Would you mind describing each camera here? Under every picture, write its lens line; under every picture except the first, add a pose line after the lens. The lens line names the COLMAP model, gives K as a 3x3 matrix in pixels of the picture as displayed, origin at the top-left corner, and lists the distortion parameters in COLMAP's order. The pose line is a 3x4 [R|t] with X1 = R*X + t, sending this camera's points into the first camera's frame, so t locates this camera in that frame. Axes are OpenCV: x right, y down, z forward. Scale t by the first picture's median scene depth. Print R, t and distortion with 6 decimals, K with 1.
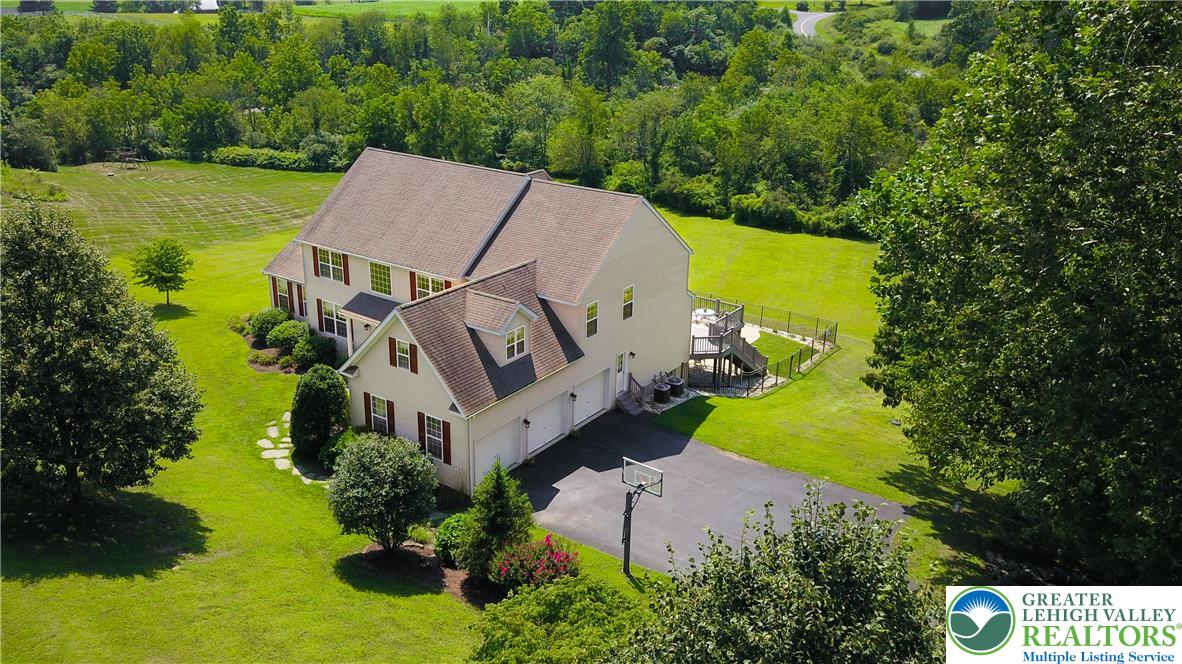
lens RADIAL K [[970.8, 0, 587.7], [0, 970.8, 329.9], [0, 0, 1]] dist [0.002037, -0.010002]
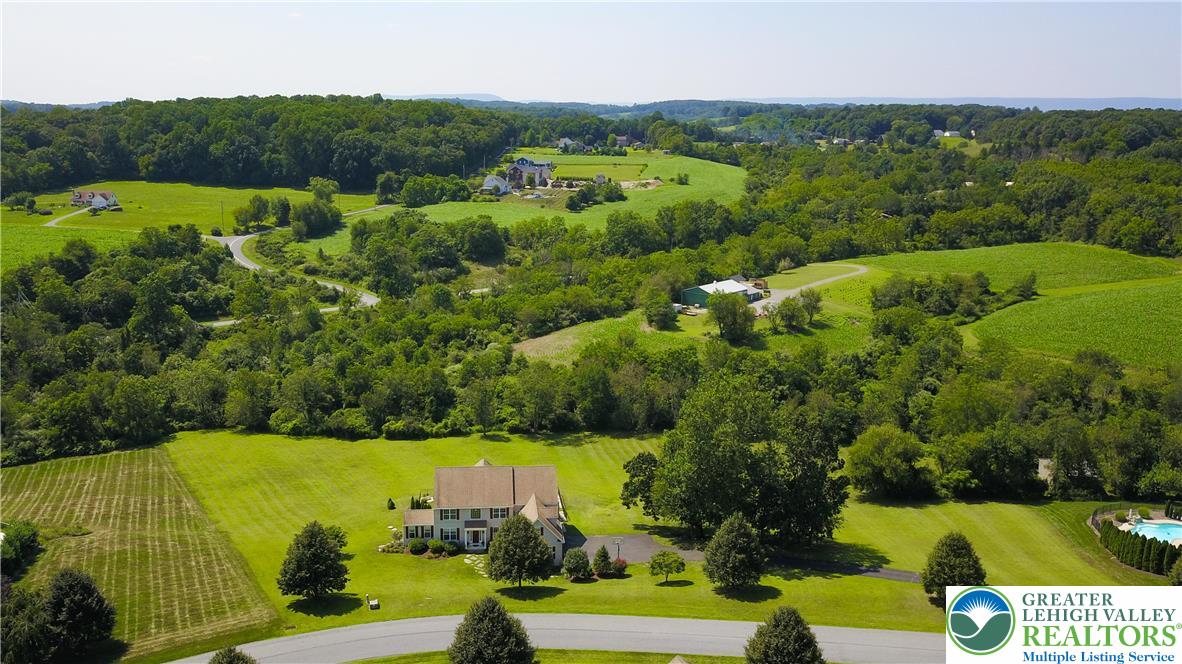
lens RADIAL K [[970.8, 0, 592.2], [0, 970.8, 331.1], [0, 0, 1]] dist [0.002037, -0.010002]
pose [[0.731419, -0.146554, 0.665994, -0.688106], [0.222099, 0.974579, -0.029458, -0.160483], [-0.644747, 0.169462, 0.745375, -0.554524]]
